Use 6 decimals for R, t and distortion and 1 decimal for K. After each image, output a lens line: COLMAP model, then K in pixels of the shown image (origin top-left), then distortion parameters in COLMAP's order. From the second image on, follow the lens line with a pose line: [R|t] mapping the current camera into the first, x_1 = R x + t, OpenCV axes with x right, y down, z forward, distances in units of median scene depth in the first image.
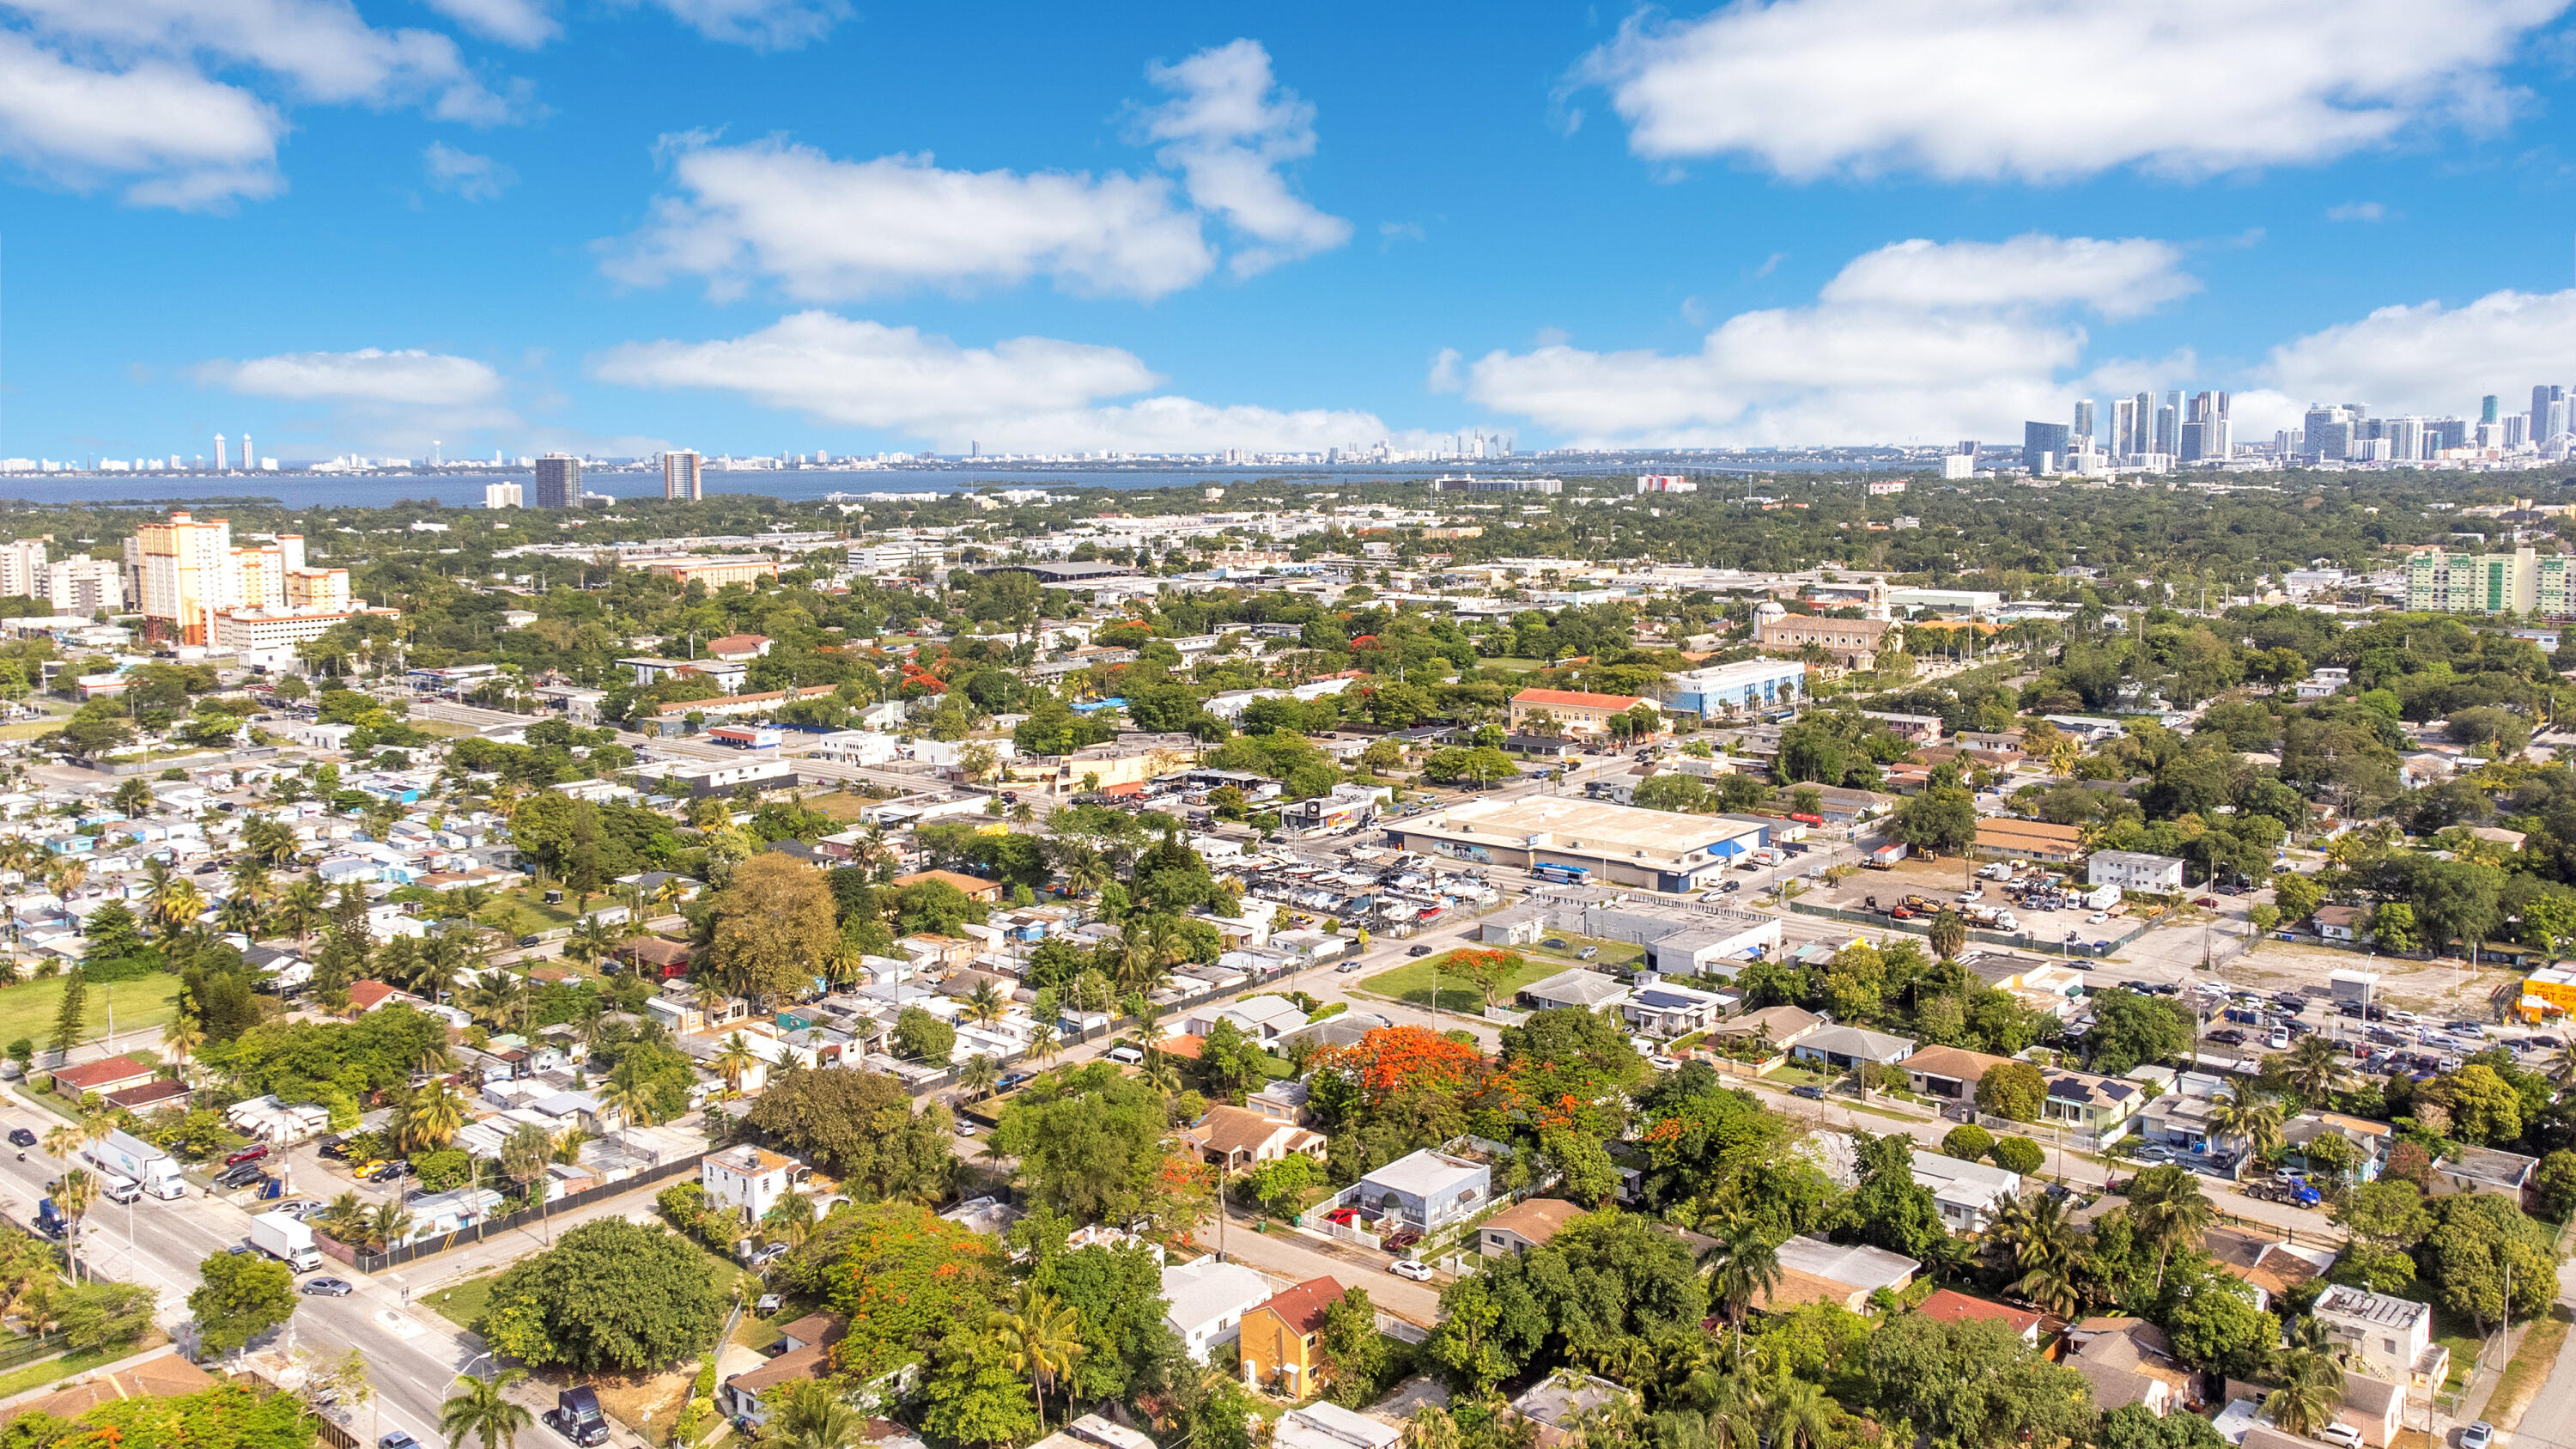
lens RADIAL K [[2006.3, 0, 1288.0], [0, 2006.3, 724.5], [0, 0, 1]] dist [0.042244, -0.002667]
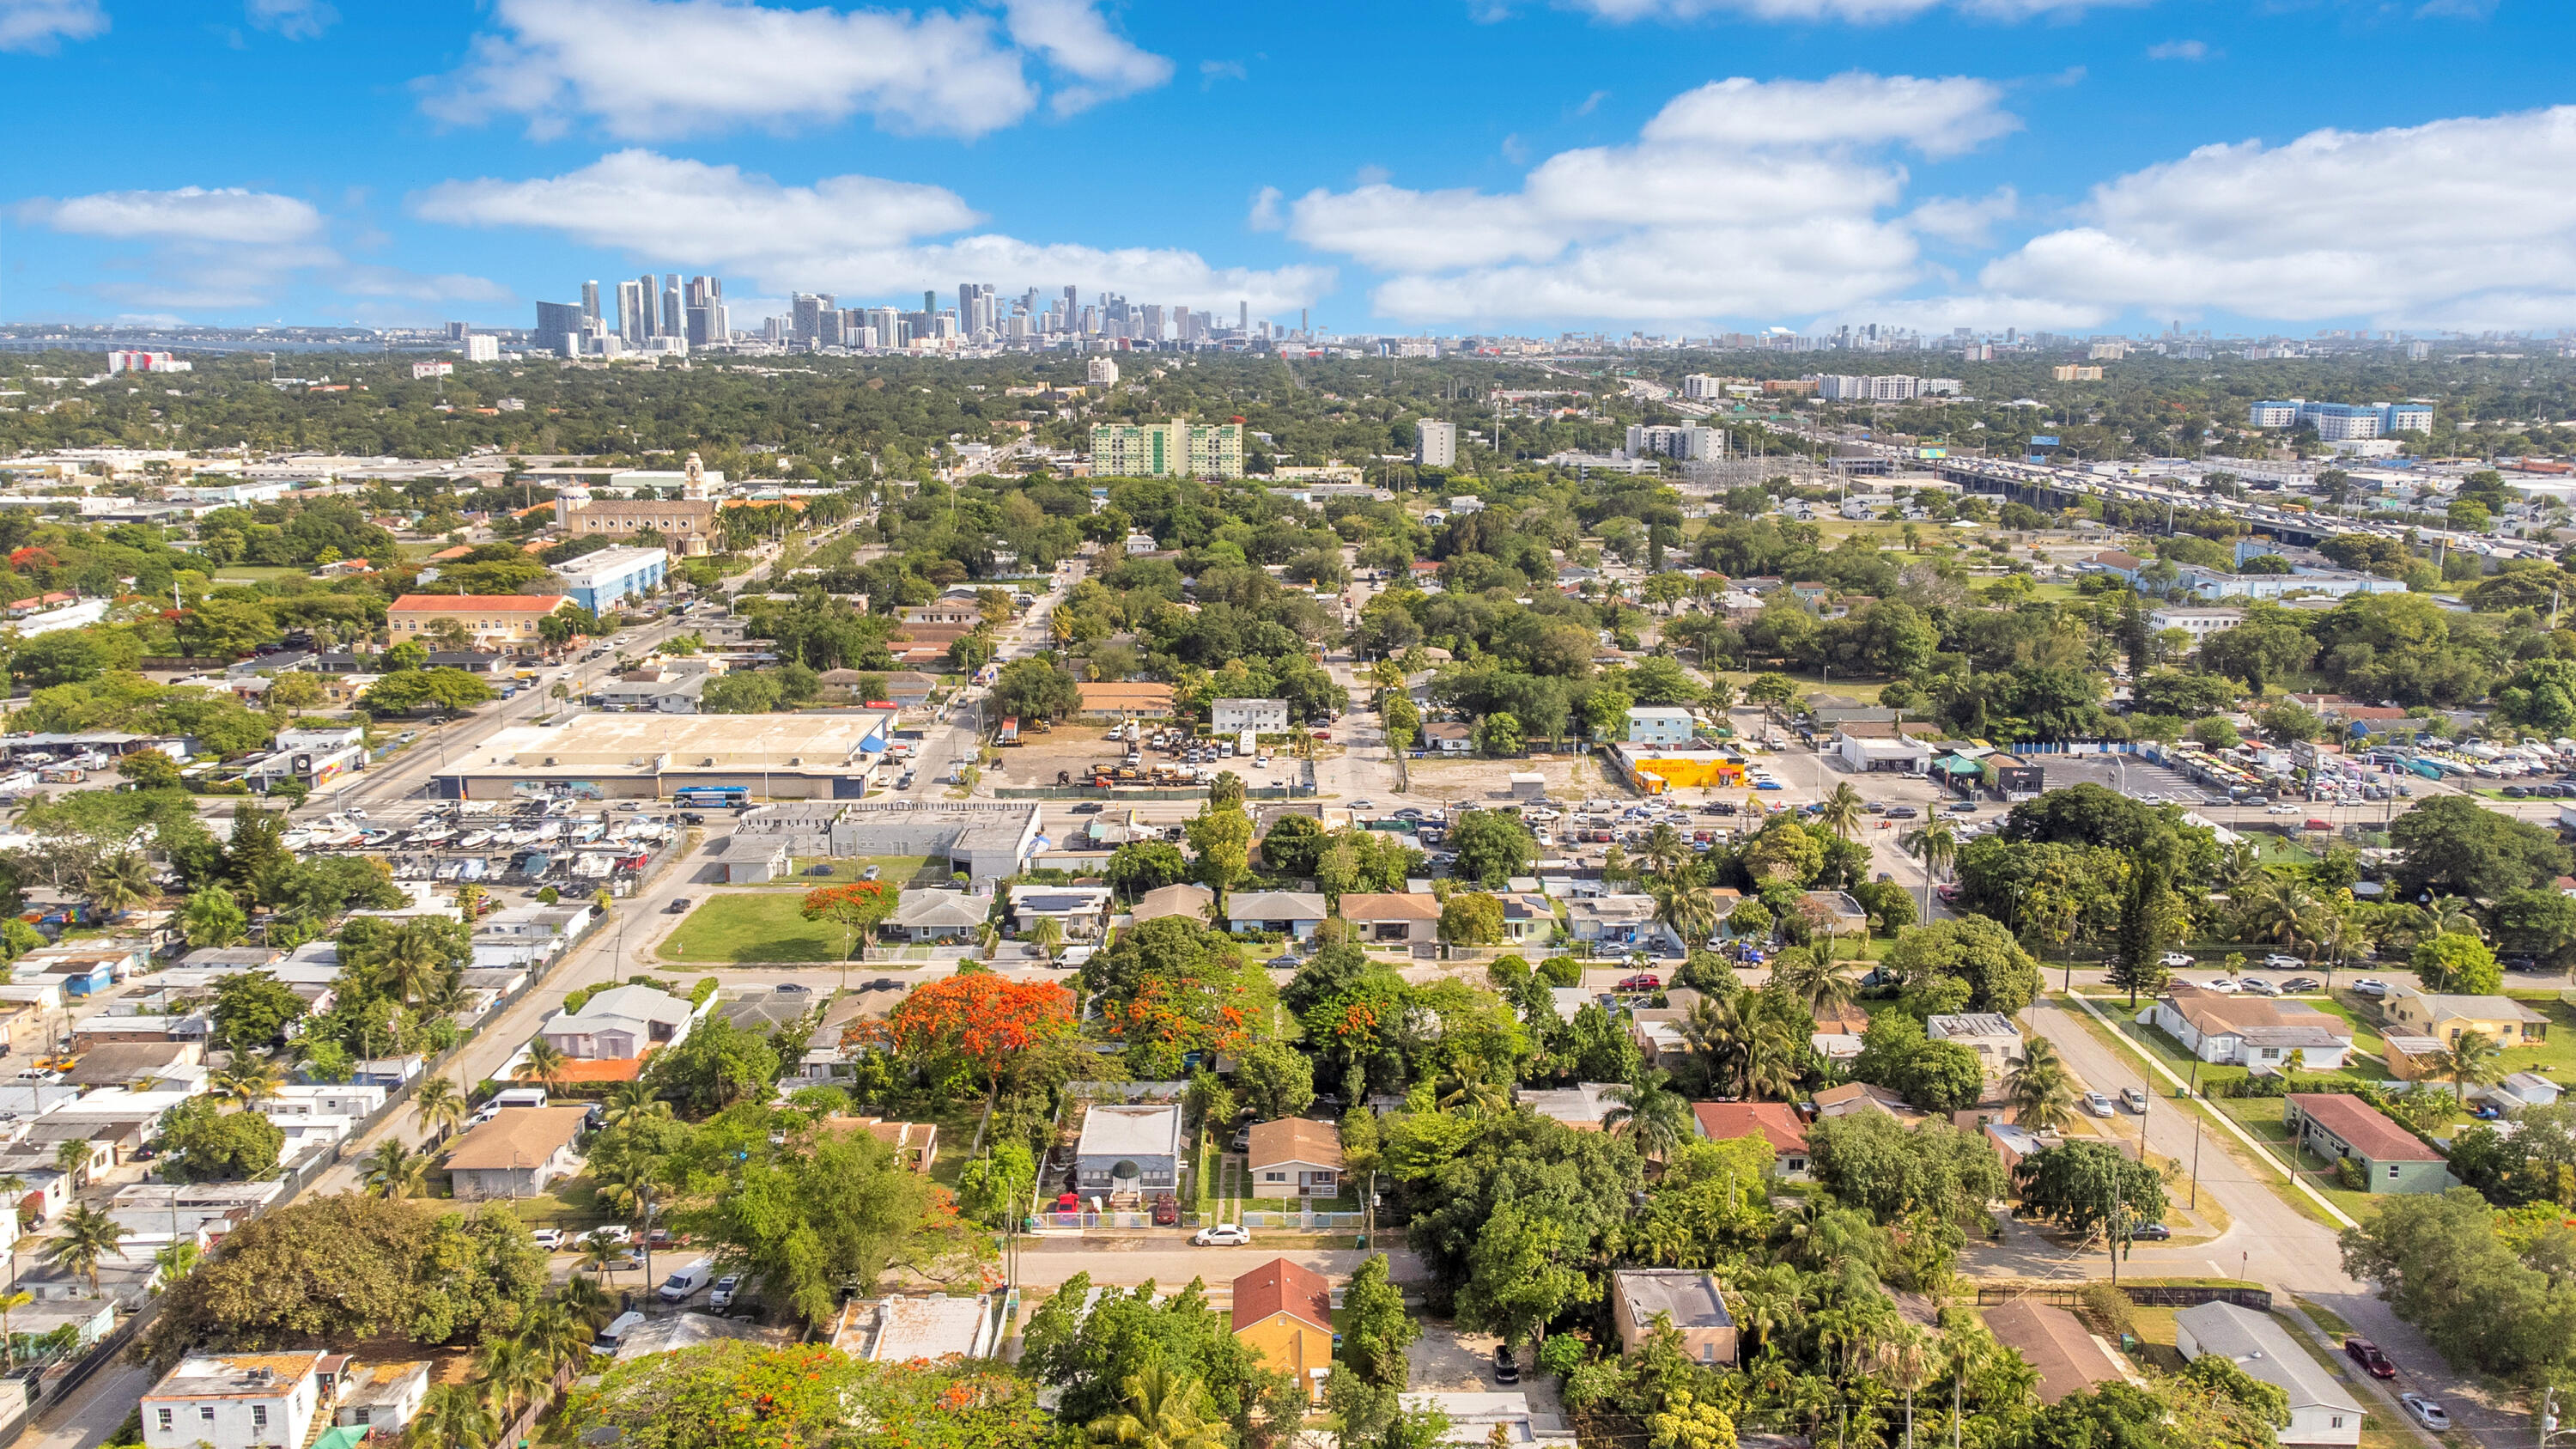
lens RADIAL K [[2006.3, 0, 1288.0], [0, 2006.3, 724.5], [0, 0, 1]] dist [0.042244, -0.002667]
pose [[0.744719, -0.116754, 0.657086, -0.256790], [0.079951, 0.993095, 0.085845, -0.012234], [-0.662572, -0.011396, 0.748912, 0.181387]]
